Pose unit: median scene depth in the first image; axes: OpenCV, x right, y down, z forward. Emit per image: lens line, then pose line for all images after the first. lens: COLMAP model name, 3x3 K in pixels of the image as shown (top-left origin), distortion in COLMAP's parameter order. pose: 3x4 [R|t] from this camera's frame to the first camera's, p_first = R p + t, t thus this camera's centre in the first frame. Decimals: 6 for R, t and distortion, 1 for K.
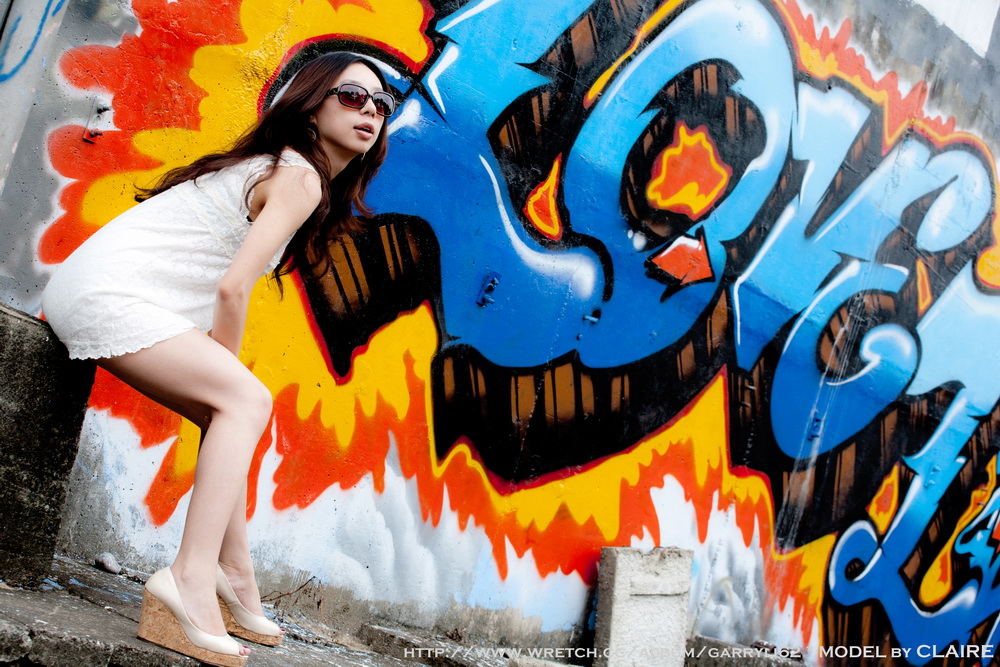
lens RADIAL K [[2048.9, 0, 500.2], [0, 2048.9, 333.4], [0, 0, 1]] dist [-0.277006, 0.000000]
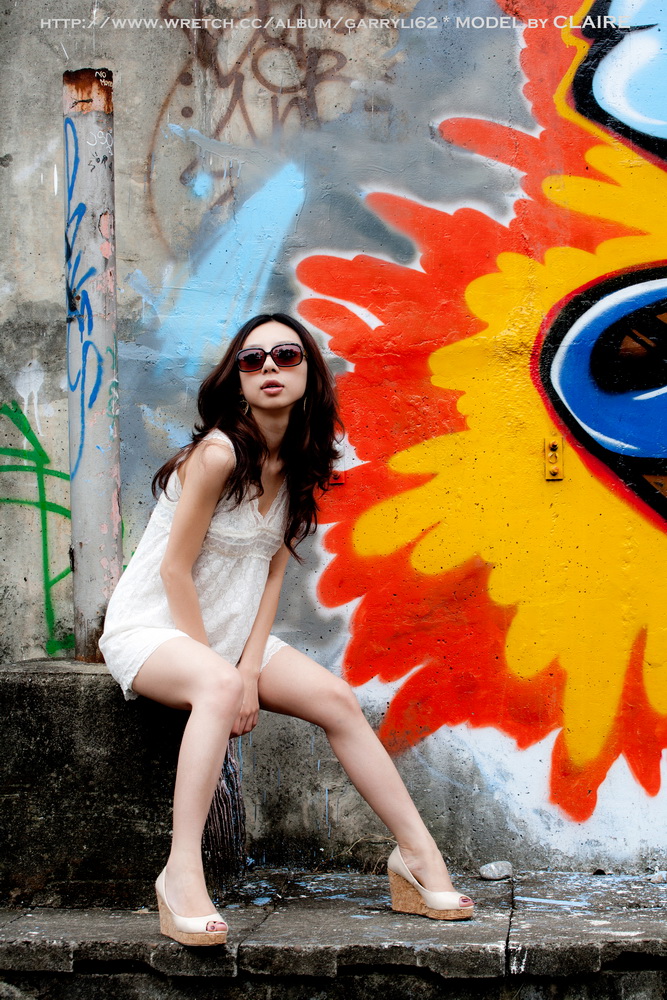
lens RADIAL K [[2048.9, 0, 333.5], [0, 2048.9, 500.1], [0, 0, 1]] dist [-0.277006, 0.000000]
pose [[0.527249, -0.343149, -0.777340, 0.614699], [0.231883, 0.938211, -0.256885, 0.184272], [0.817459, -0.044810, 0.574241, 0.381204]]
